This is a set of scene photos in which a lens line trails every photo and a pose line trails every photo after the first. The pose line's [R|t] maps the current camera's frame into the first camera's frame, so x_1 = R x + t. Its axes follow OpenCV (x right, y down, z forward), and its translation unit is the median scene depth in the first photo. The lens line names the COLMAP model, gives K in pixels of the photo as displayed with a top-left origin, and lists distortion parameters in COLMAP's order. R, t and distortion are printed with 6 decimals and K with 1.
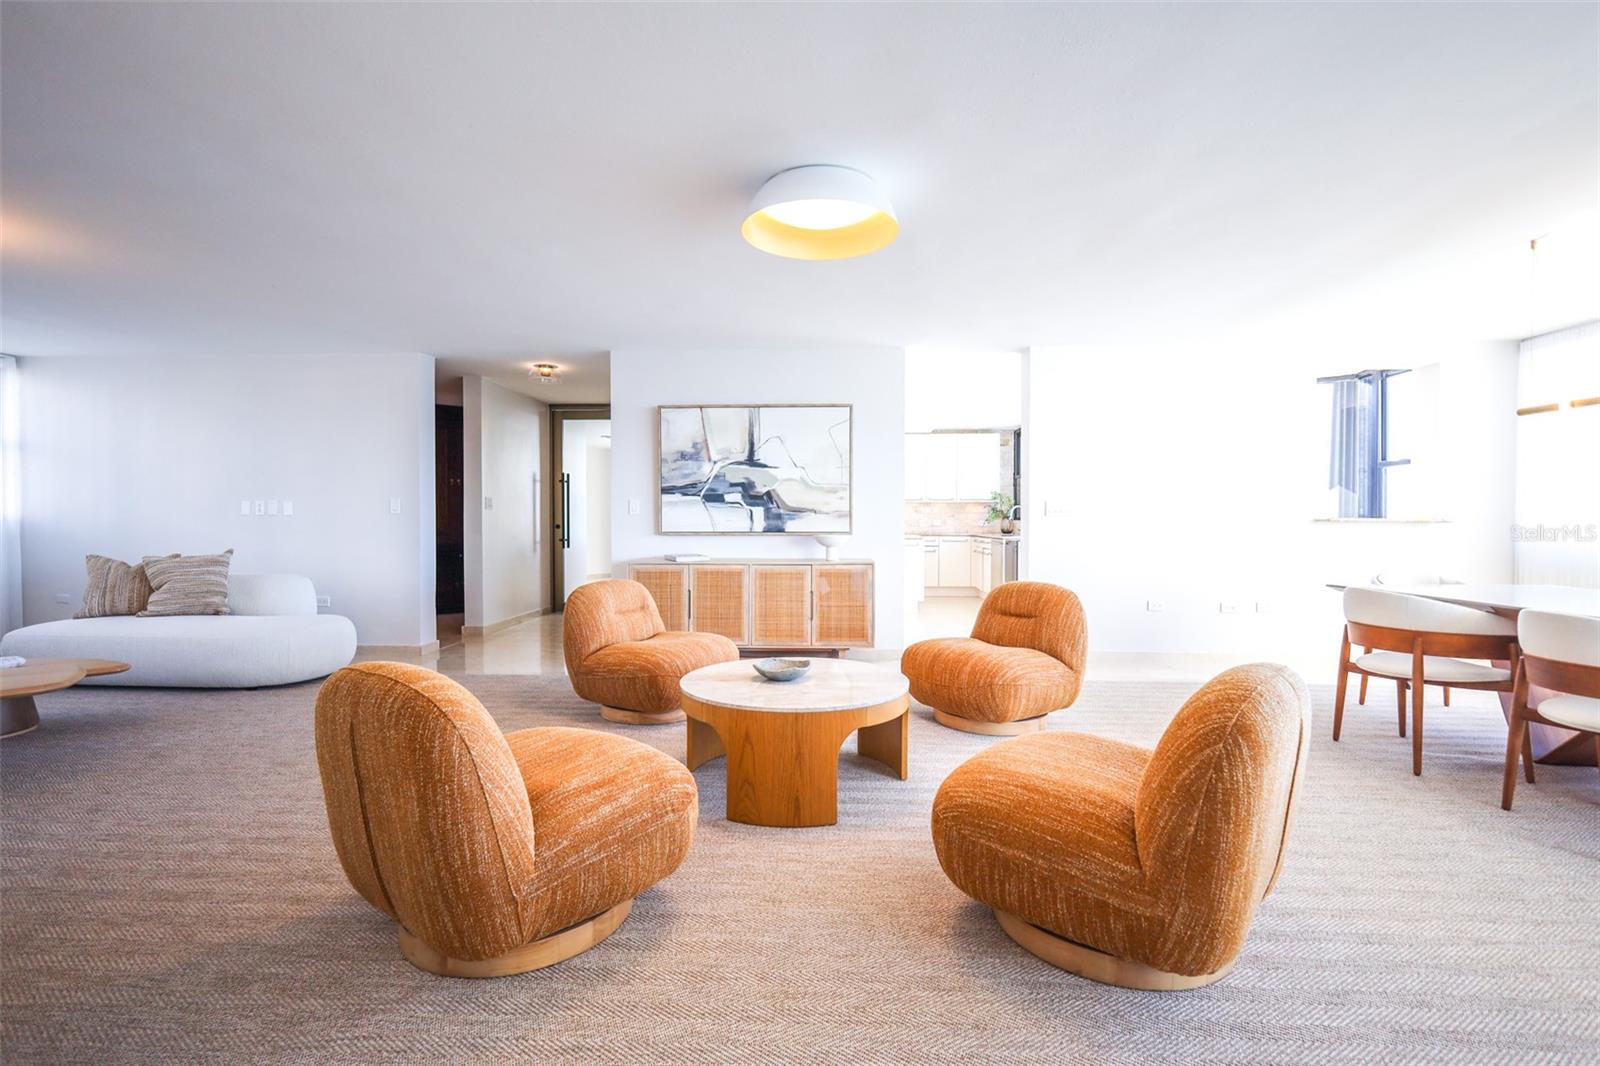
lens RADIAL K [[716.3, 0, 799.1], [0, 716.3, 534.9], [0, 0, 1]] dist [0.009373, 0.000100]
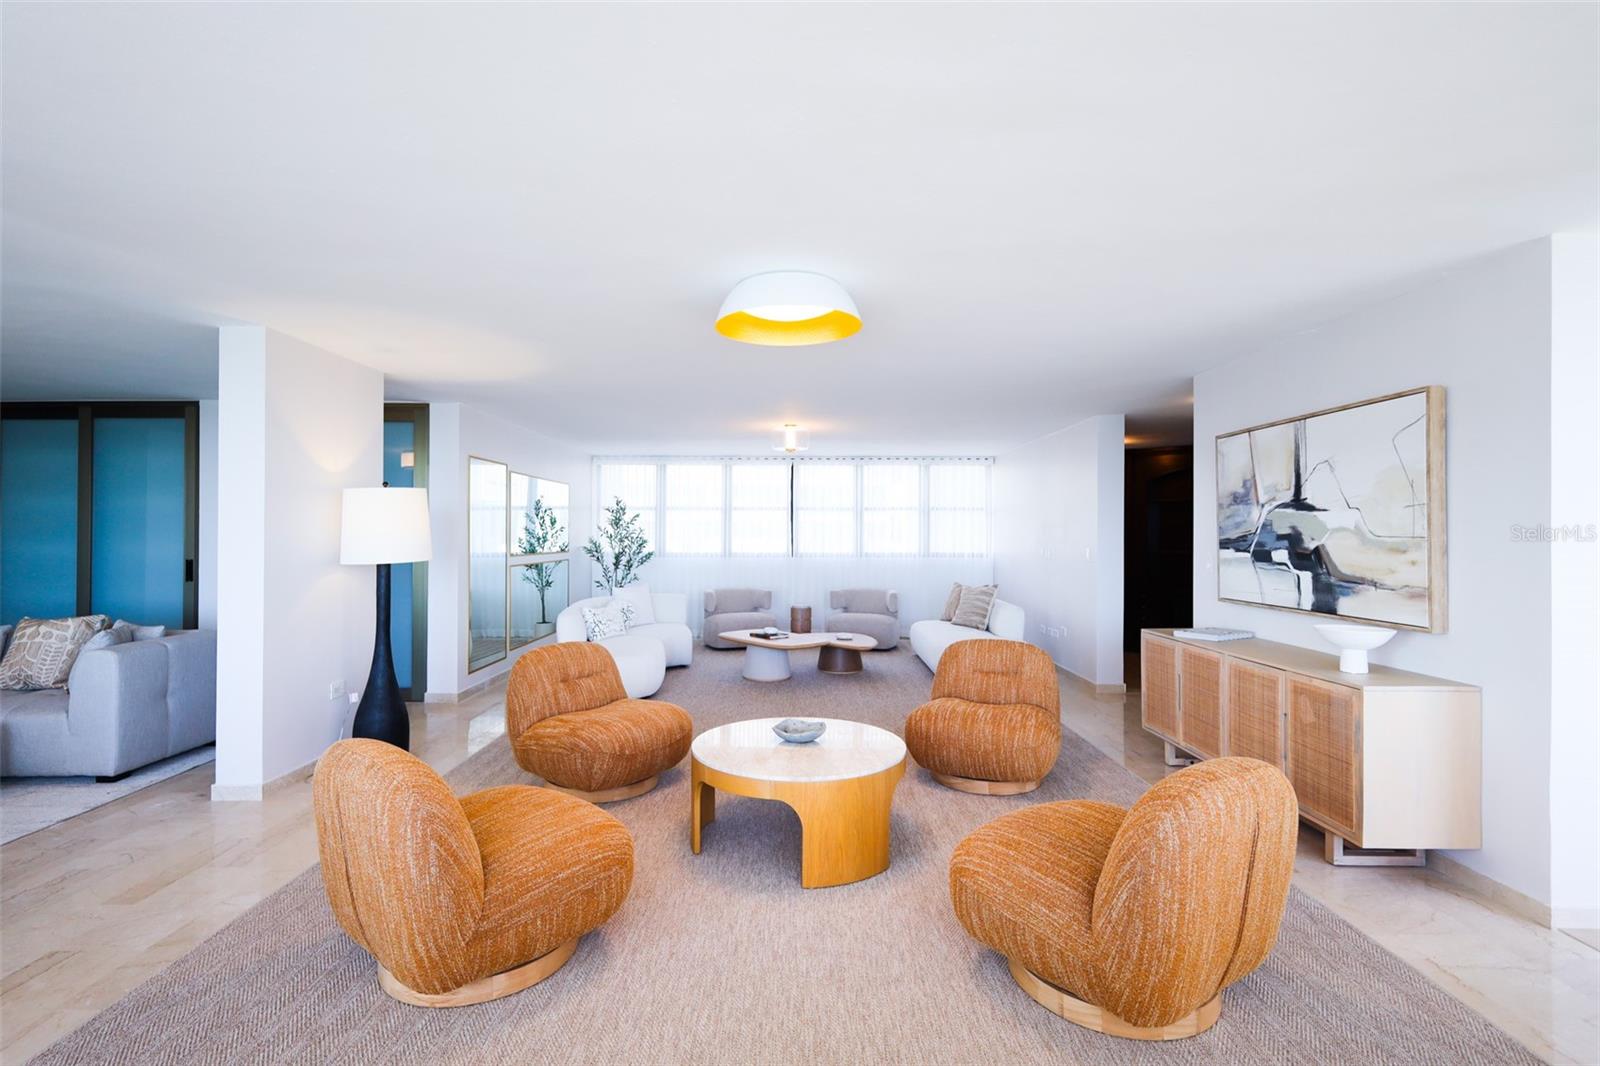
lens RADIAL K [[744.1, 0, 800.0], [0, 744.1, 533.0], [0, 0, 1]] dist [0.012257, 0.000087]
pose [[0.052507, -0.003673, -0.998614, 0.597826], [-0.029013, 0.999565, -0.005202, -0.057217], [0.998199, 0.029246, 0.052378, 0.506975]]
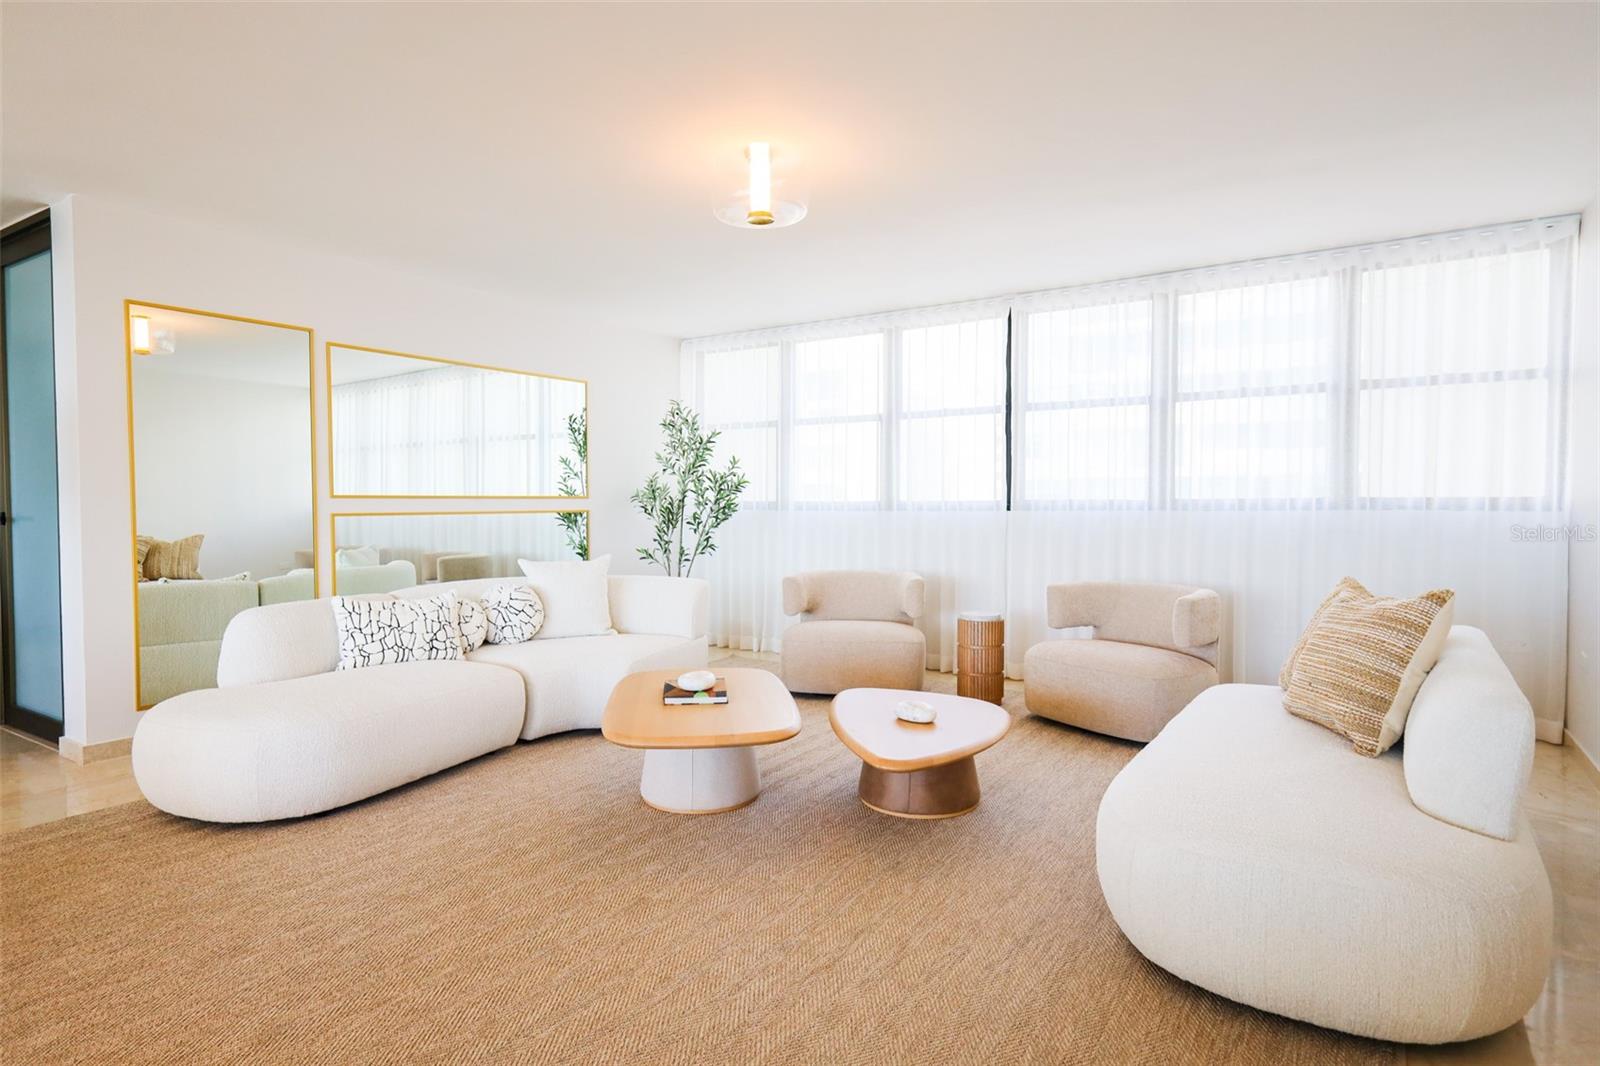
lens RADIAL K [[883.0, 0, 796.5], [0, 883.0, 533.9], [0, 0, 1]] dist [0.004416, 0.000977]
pose [[-0.508594, 0.031957, -0.860413, -0.198122], [-0.019675, 0.998619, 0.048720, -0.025026], [0.860782, 0.041707, -0.507262, 0.883822]]
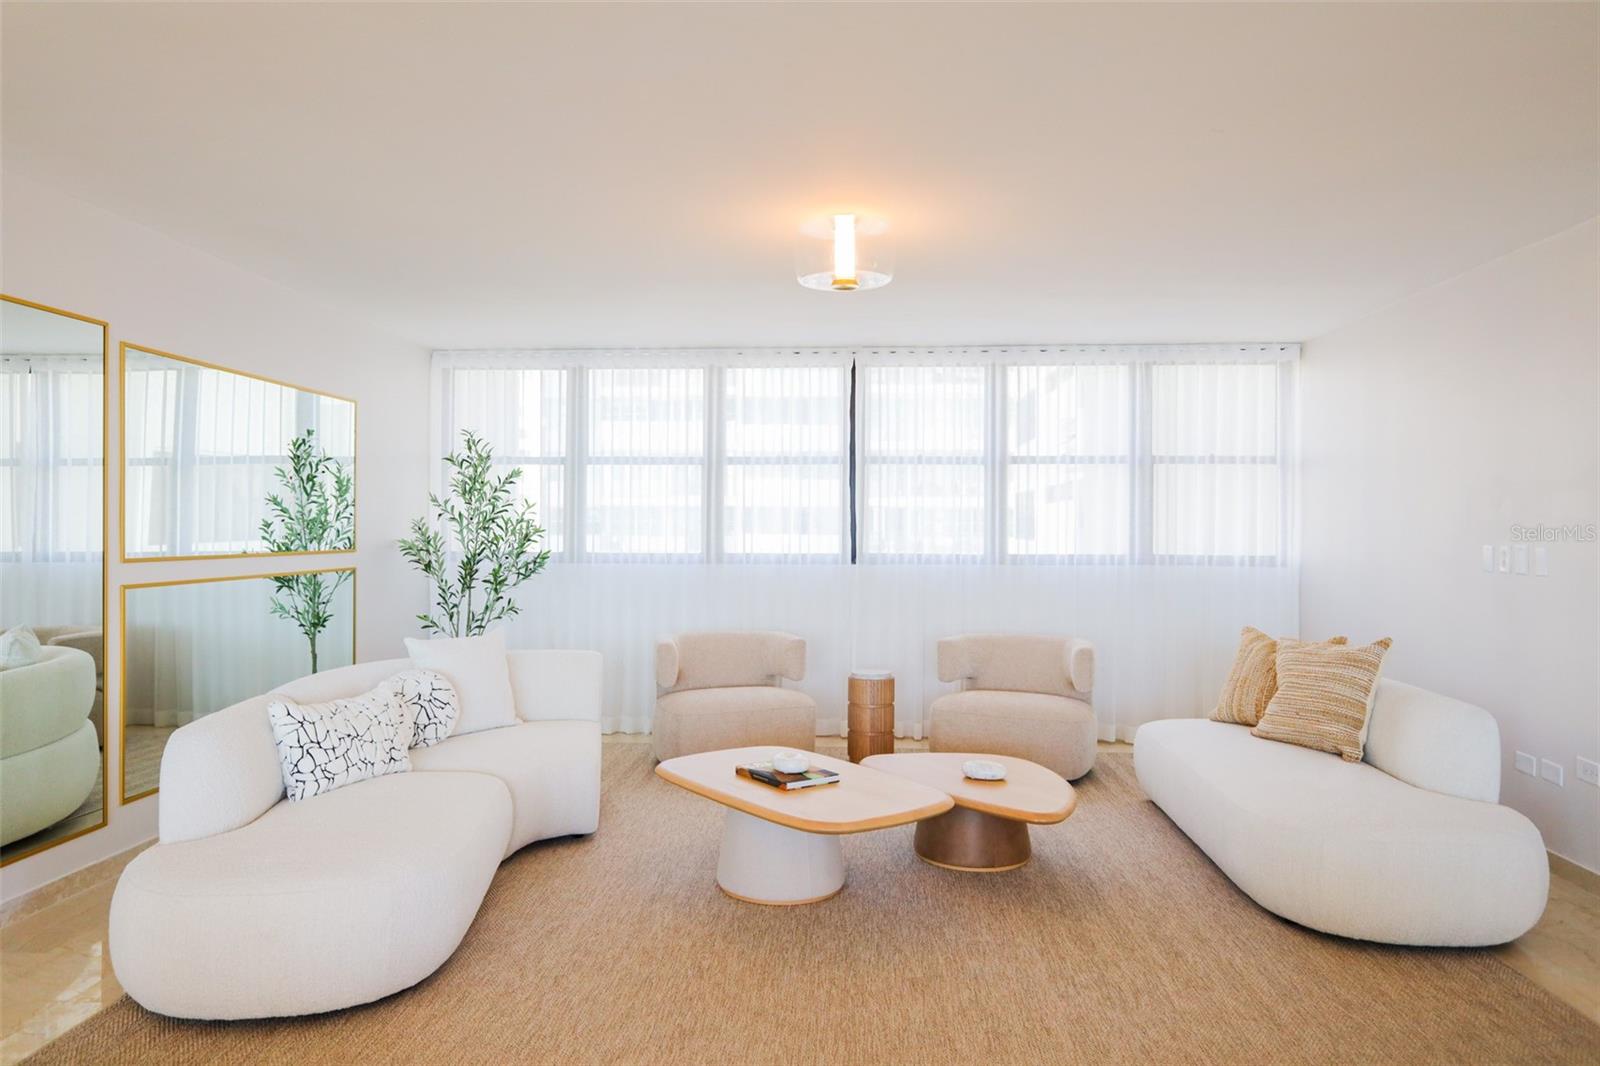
lens RADIAL K [[1070.8, 0, 800.0], [0, 1070.8, 533.0], [0, 0, 1]] dist [0.007100, 0.001028]
pose [[-0.012431, 0.003316, -0.999917, 0.010003], [-0.029624, 0.999554, 0.003683, -0.045140], [0.999484, 0.029668, -0.012327, 0.538519]]
